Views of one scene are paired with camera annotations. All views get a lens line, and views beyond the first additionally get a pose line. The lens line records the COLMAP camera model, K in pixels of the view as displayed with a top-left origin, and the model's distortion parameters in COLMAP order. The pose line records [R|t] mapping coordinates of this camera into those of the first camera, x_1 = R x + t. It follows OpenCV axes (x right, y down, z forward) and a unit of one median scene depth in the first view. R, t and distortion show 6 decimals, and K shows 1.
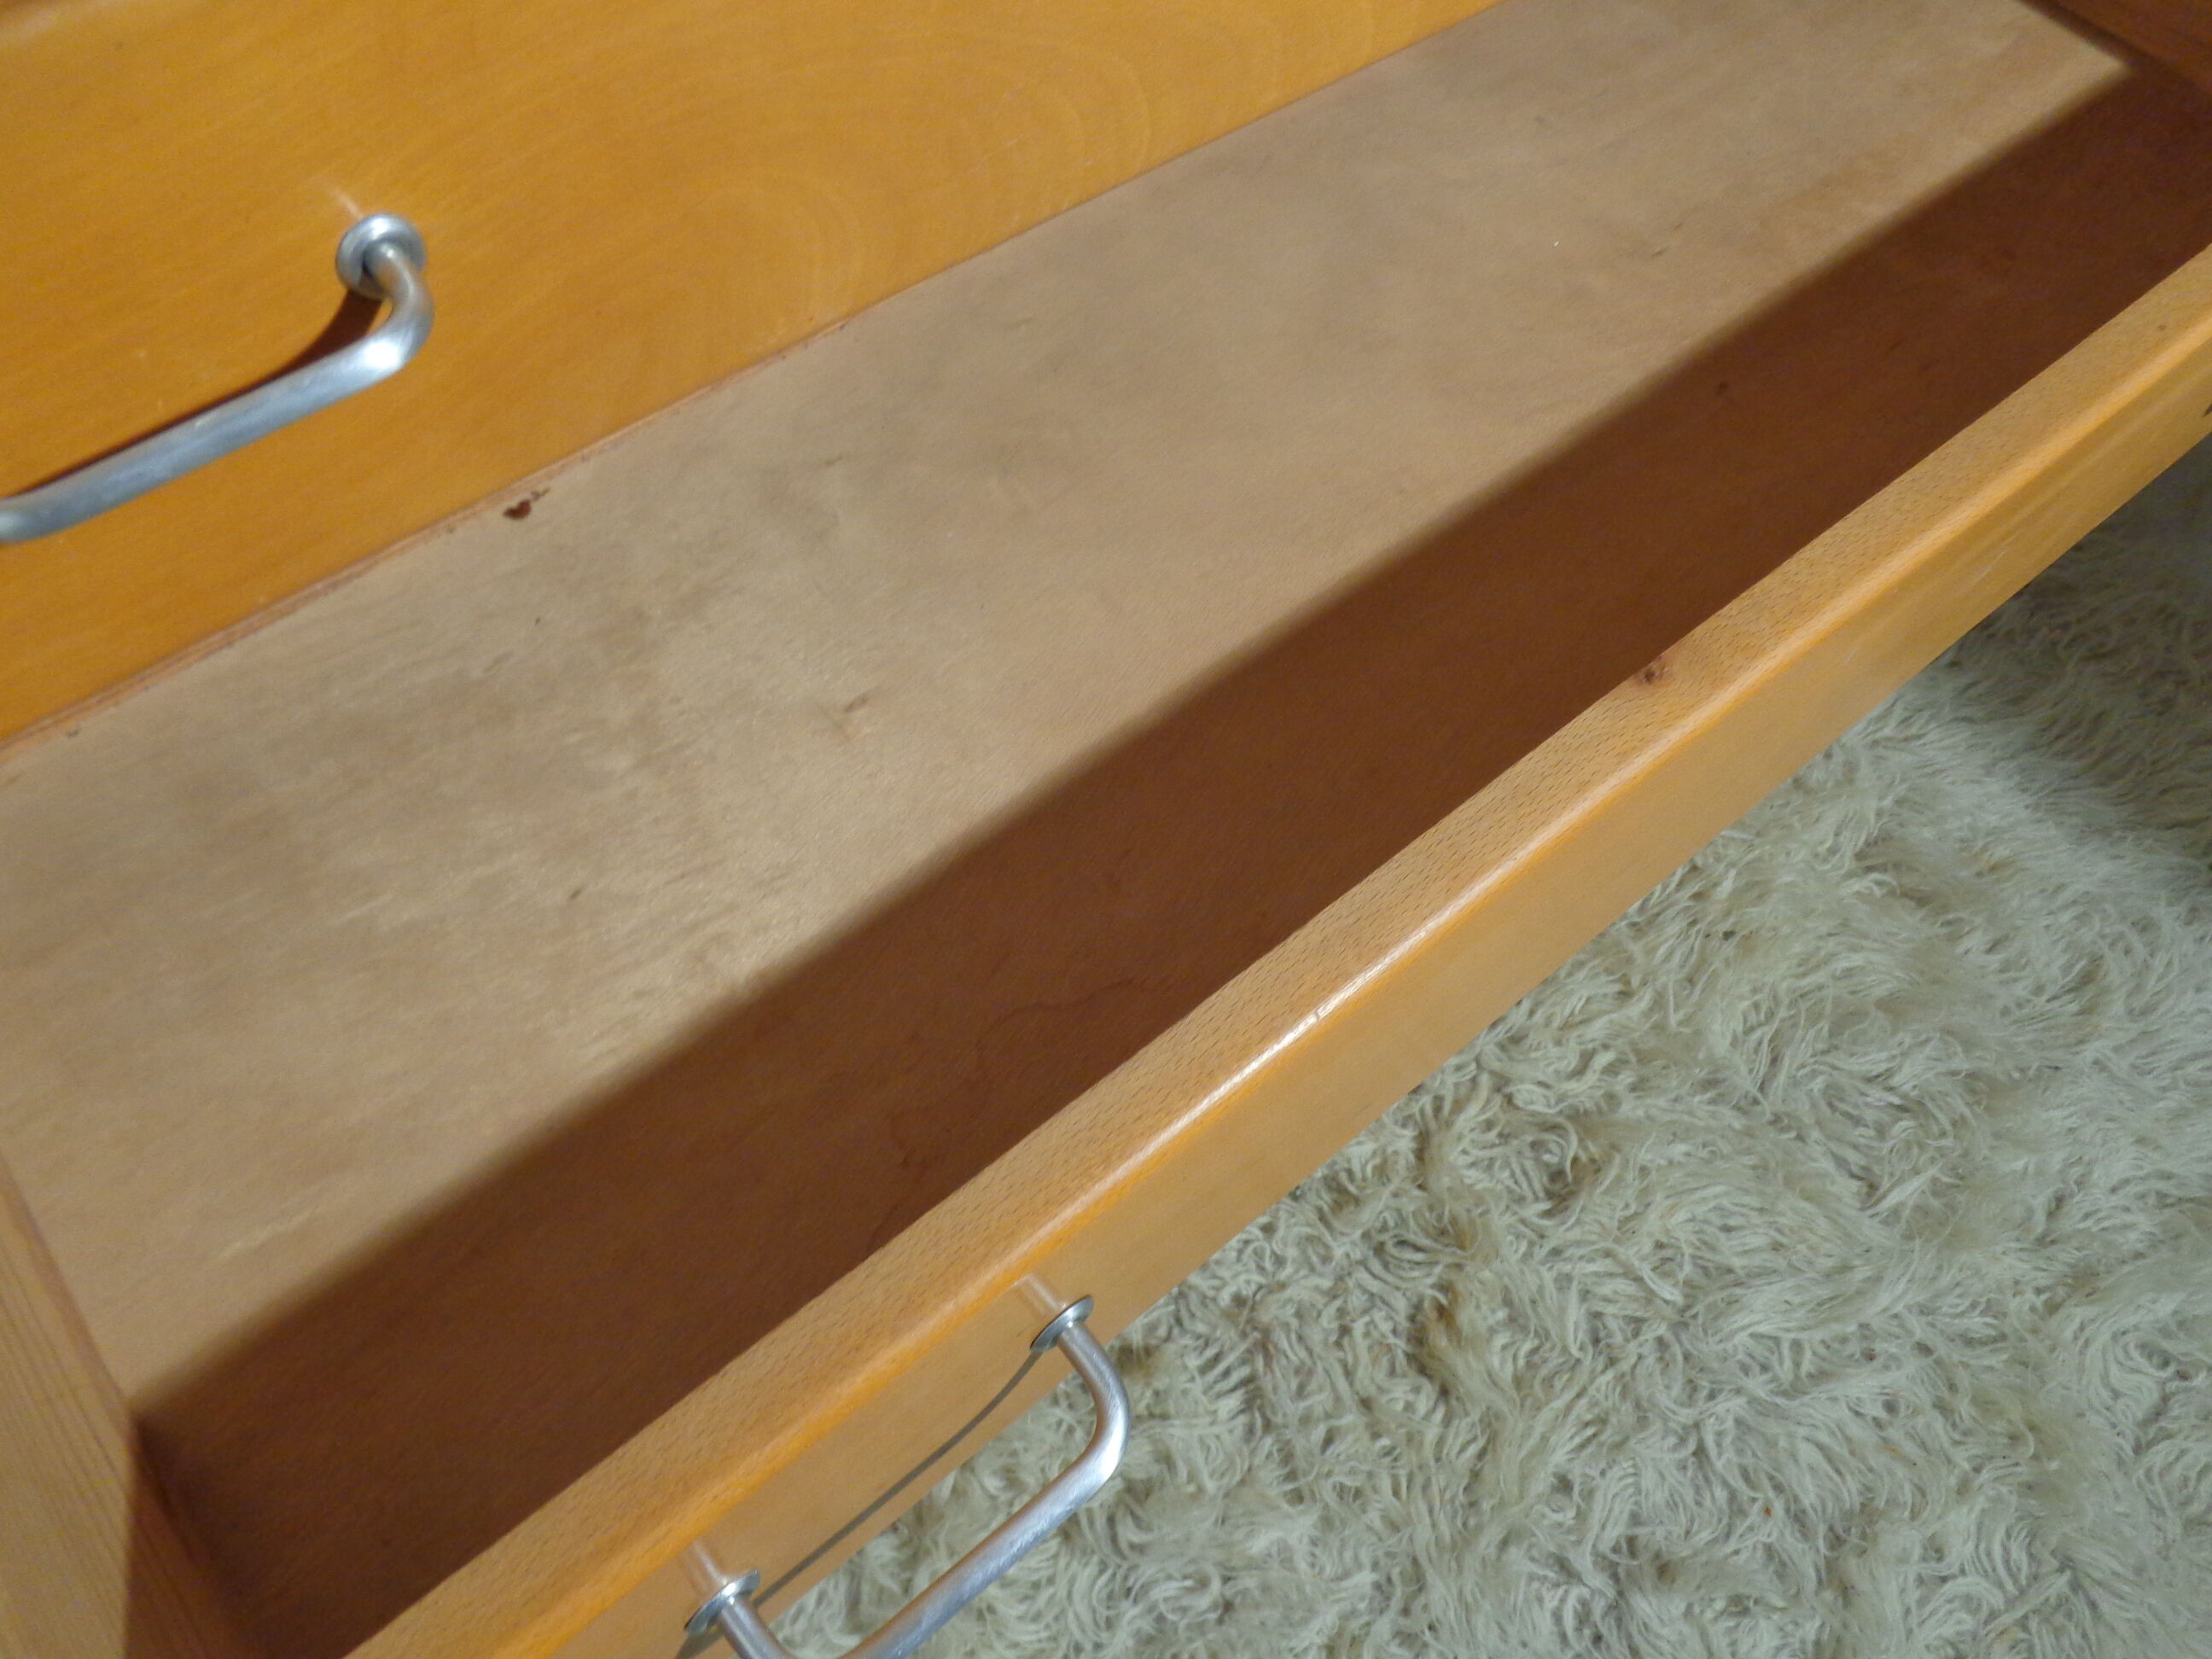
lens RADIAL K [[1646.6, 0, 1100.0], [0, 1646.6, 847.3], [0, 0, 1]] dist [-0.005985, 0.001177]
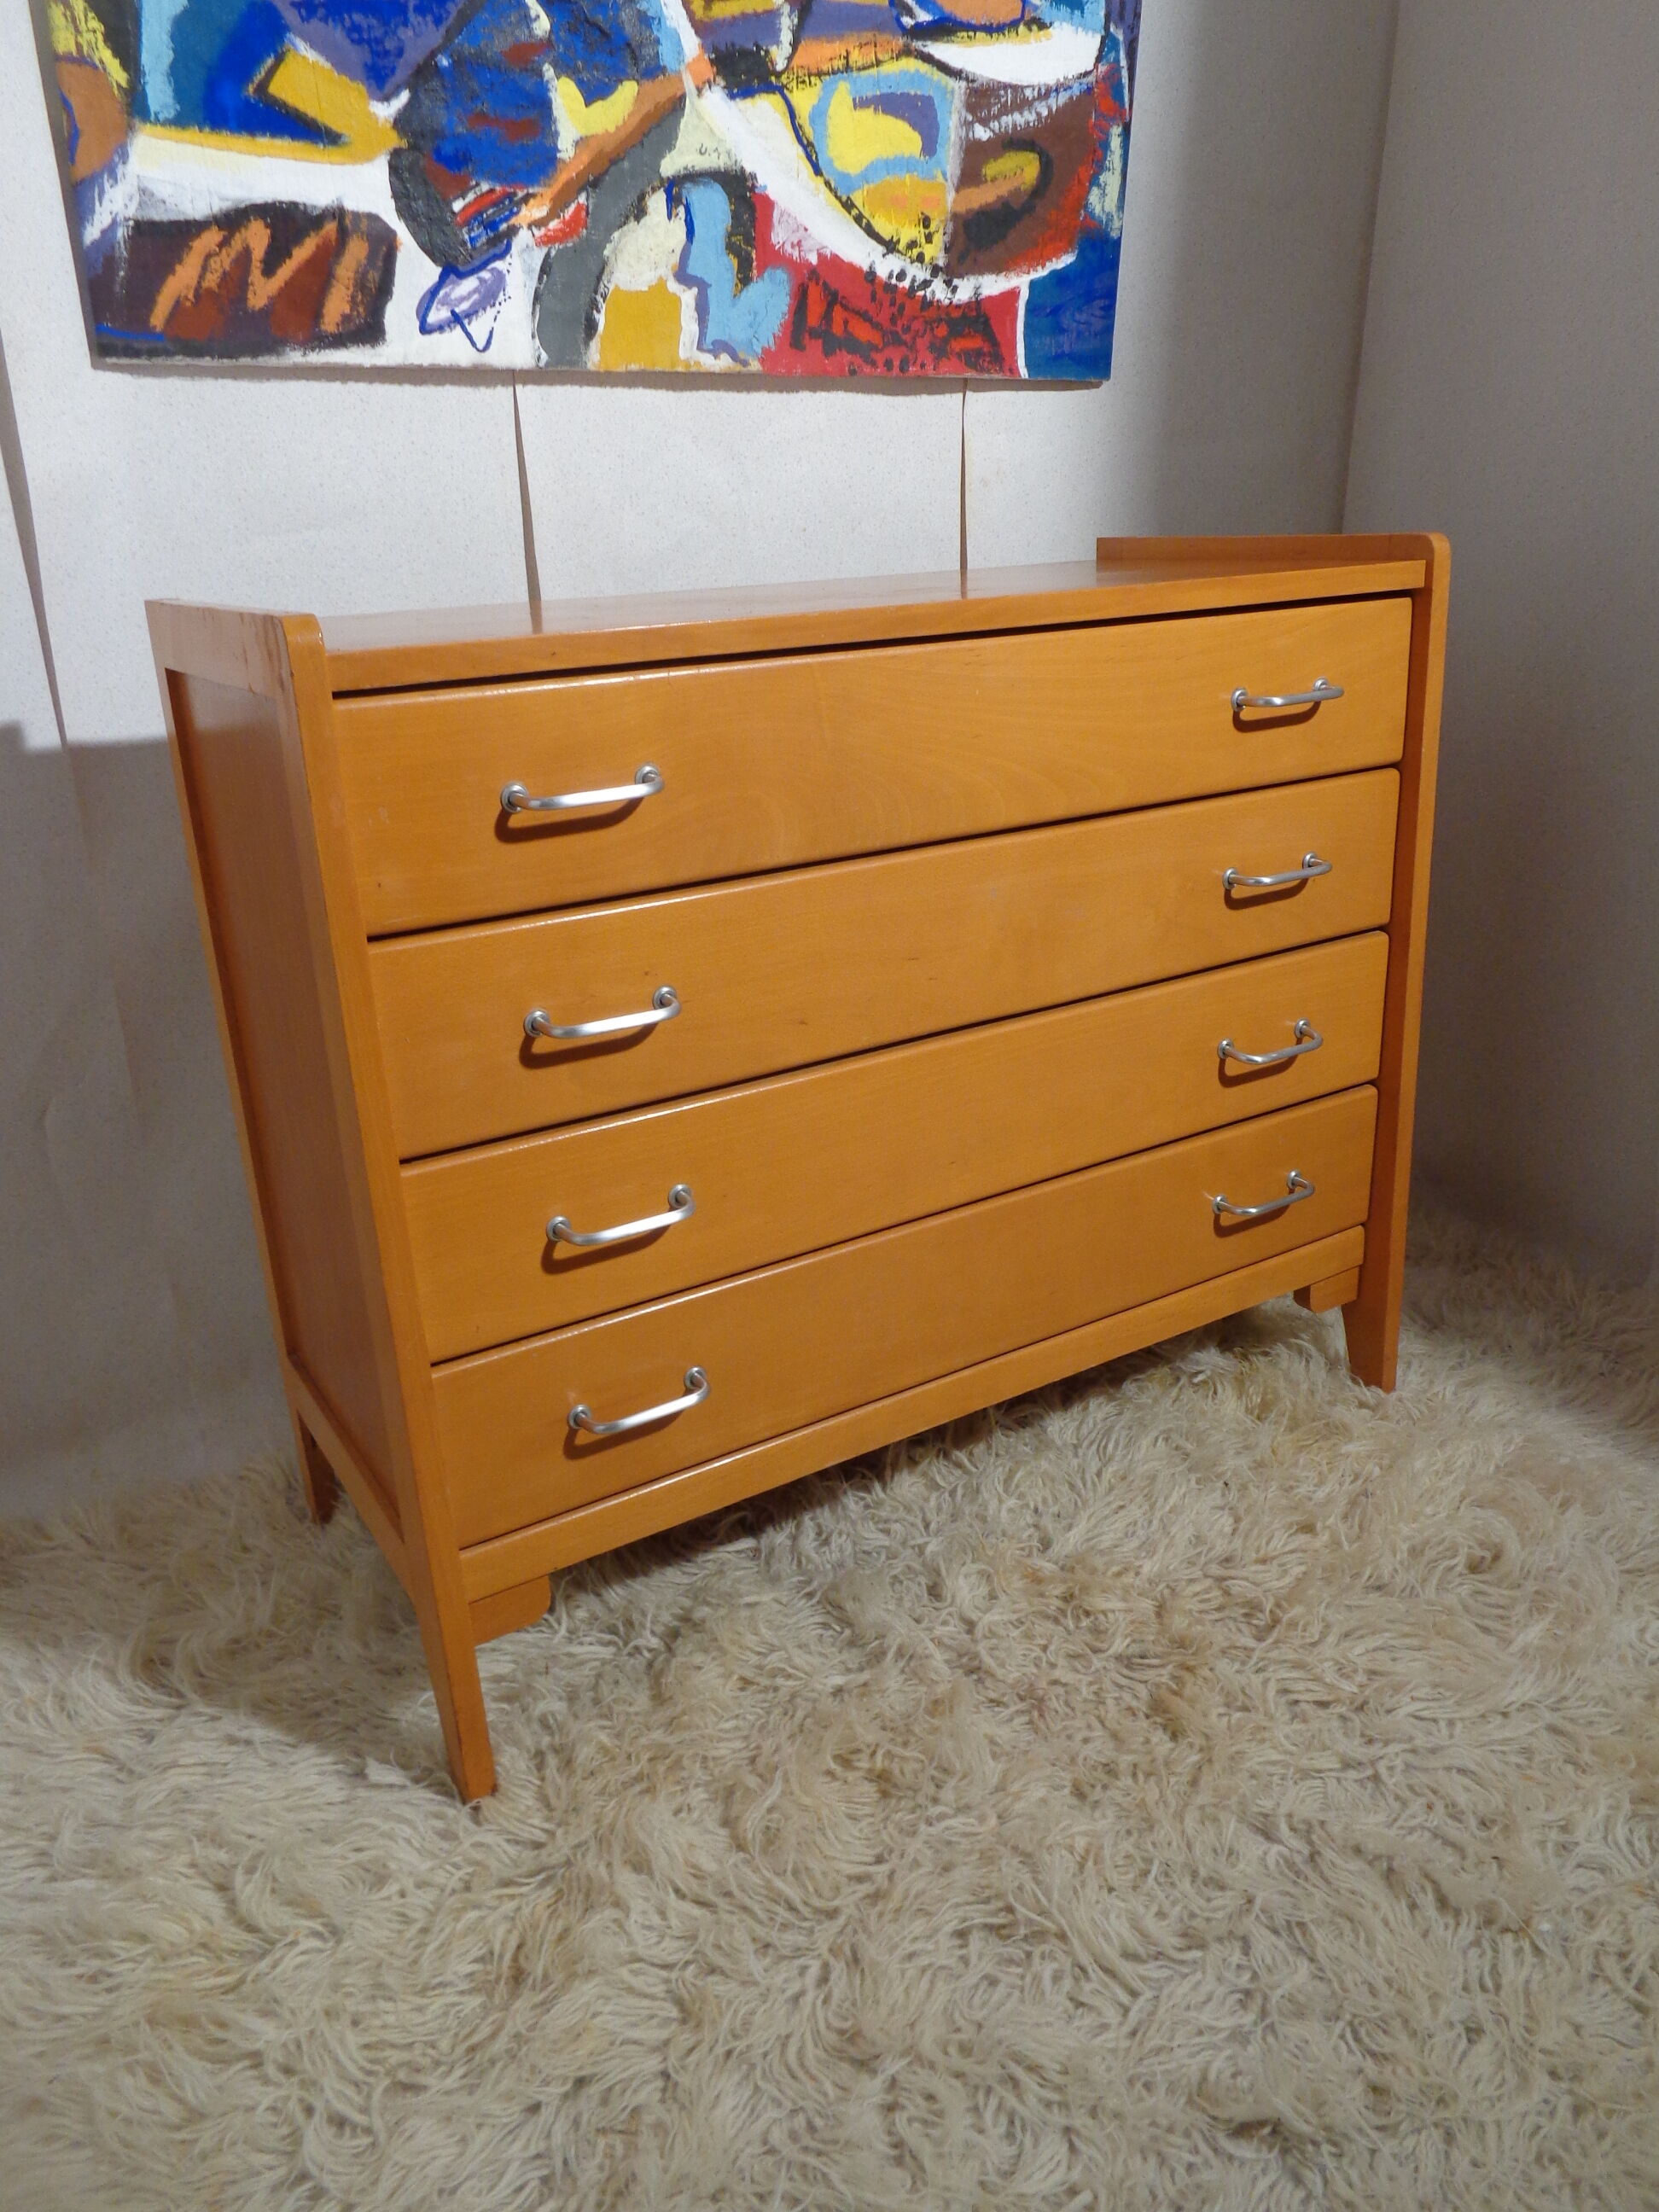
lens RADIAL K [[1646.6, 0, 815.2], [0, 1646.6, 1102.2], [0, 0, 1]] dist [-0.005985, 0.001177]
pose [[0.992488, -0.017519, -0.121079, 0.089152], [-0.061587, 0.783595, -0.618212, 0.756935], [0.105707, 0.621025, 0.776630, -0.375394]]
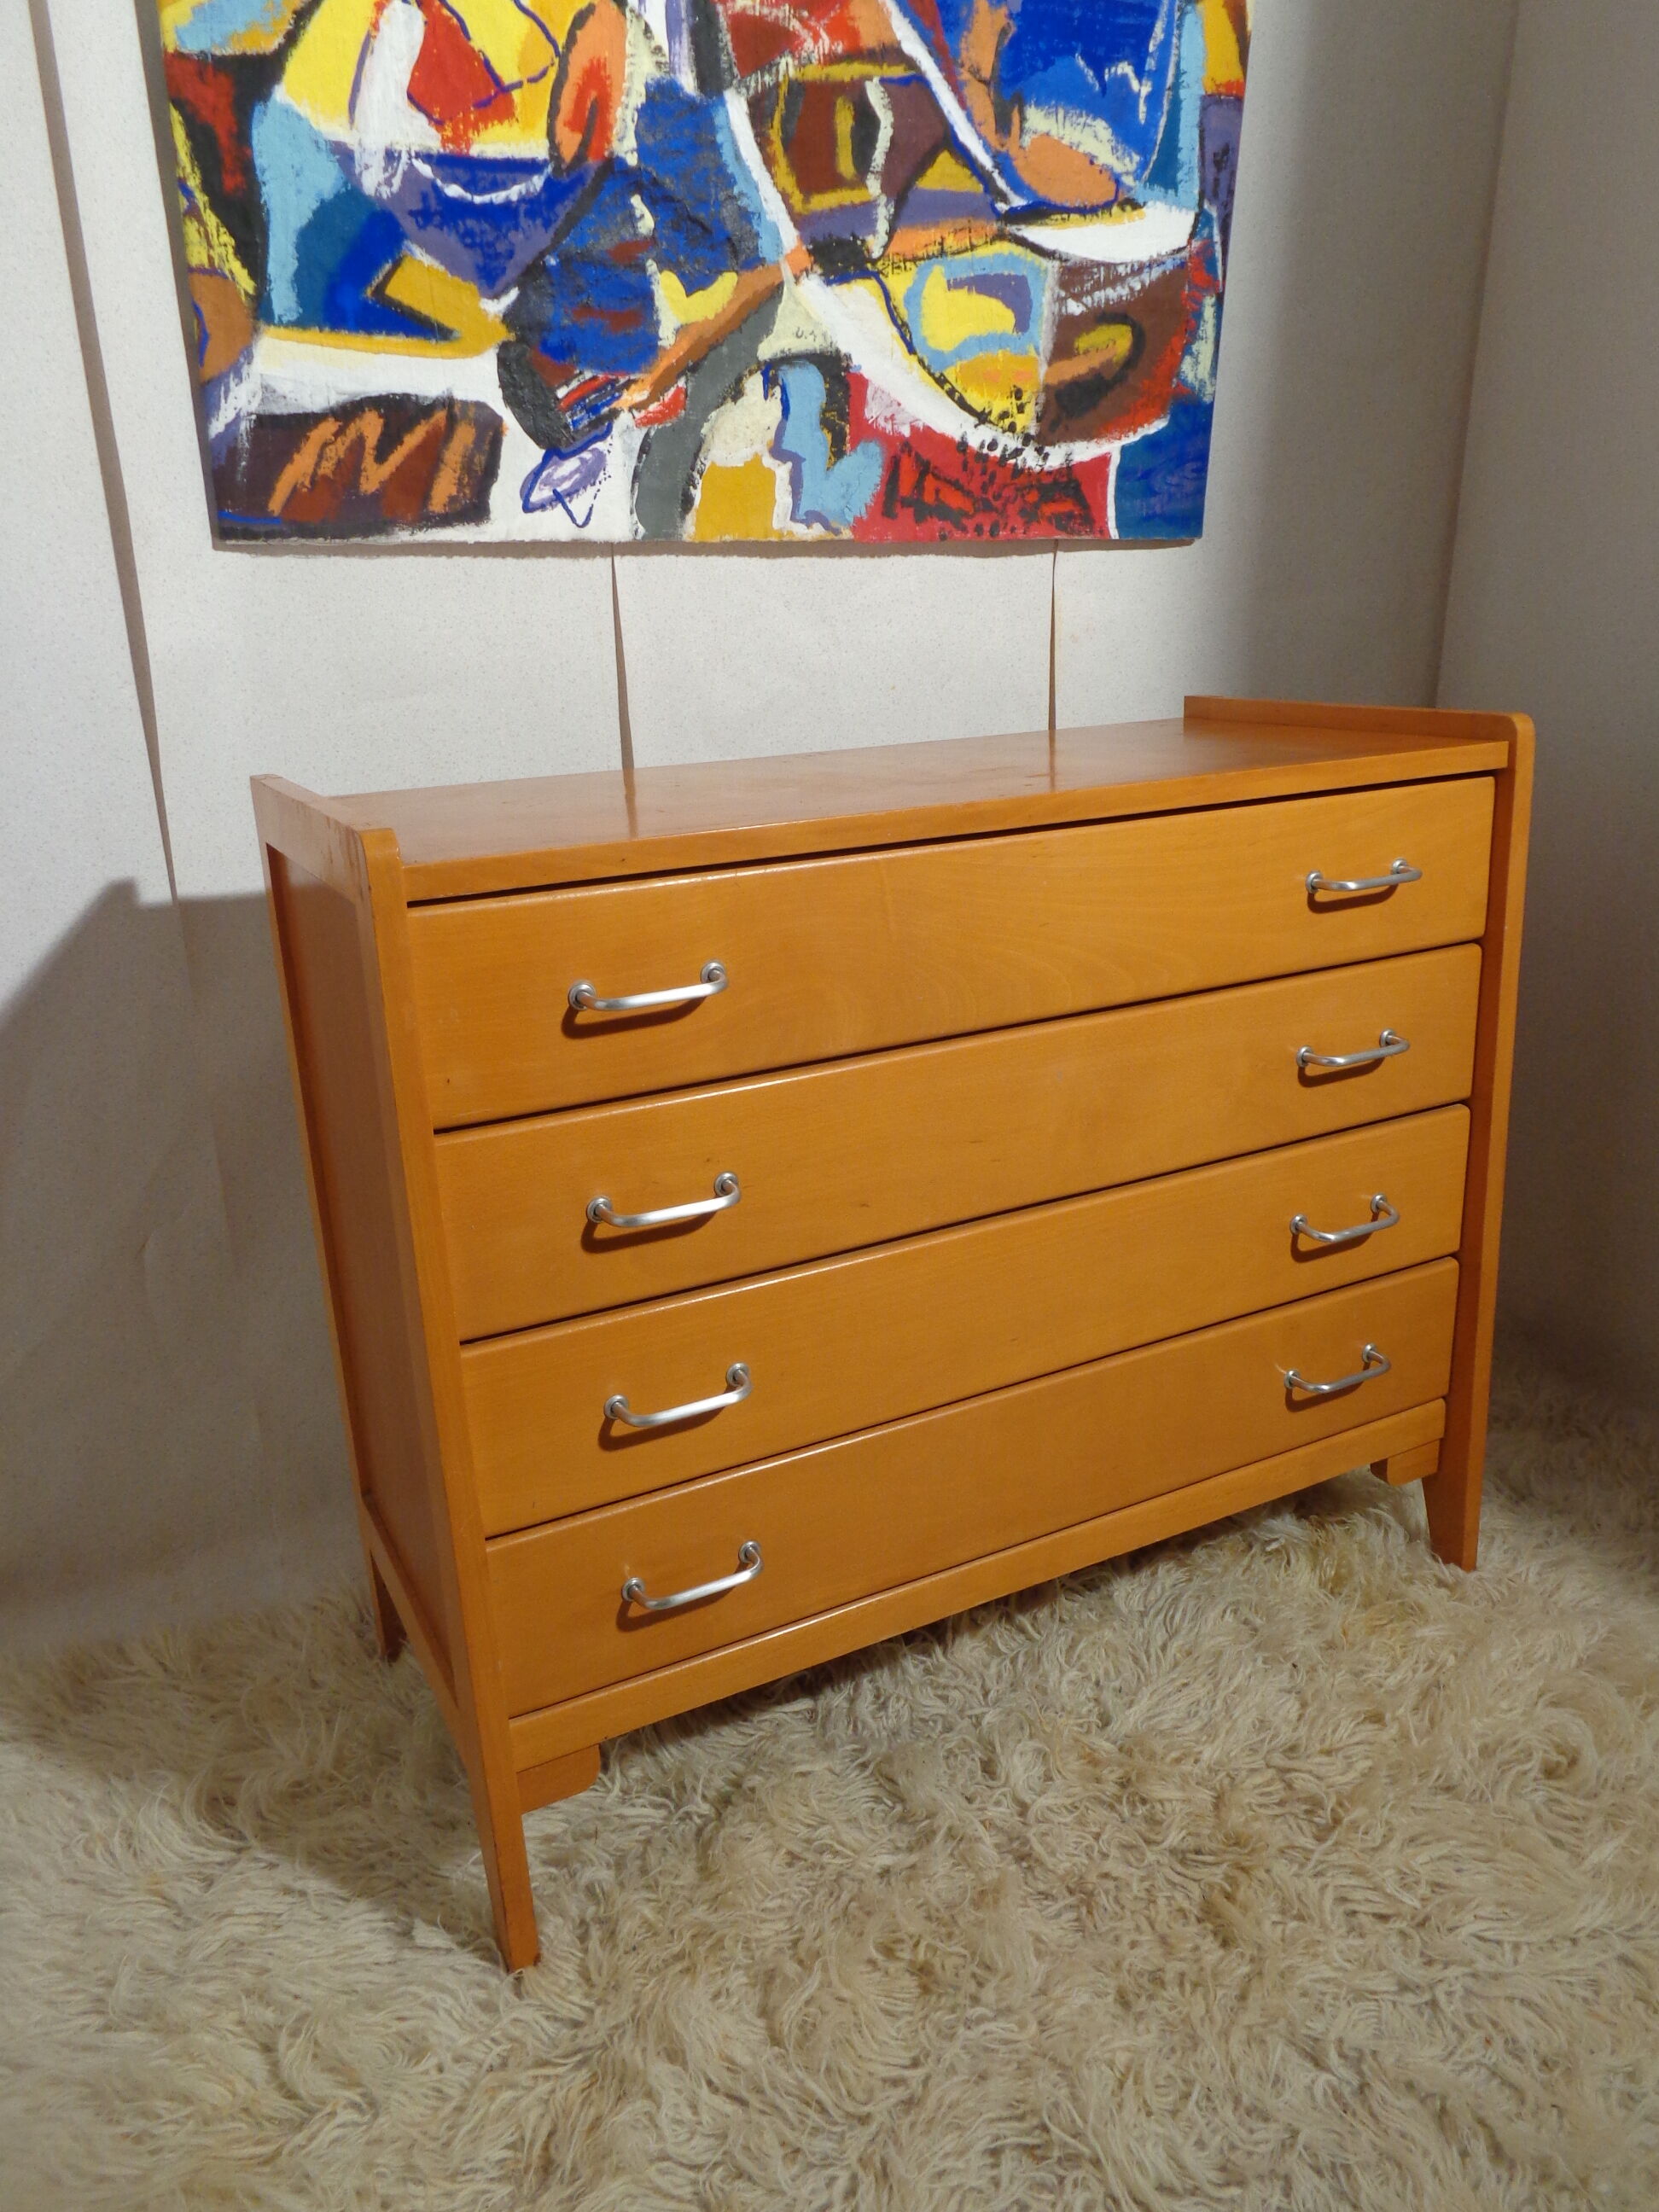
lens RADIAL K [[1646.6, 0, 814.2], [0, 1646.6, 1099.8], [0, 0, 1]] dist [-0.005985, 0.001177]
pose [[0.981949, 0.001042, -0.189142, 0.132419], [-0.124829, 0.754857, -0.643901, 0.693595], [0.142104, 0.655889, 0.741361, -0.440528]]
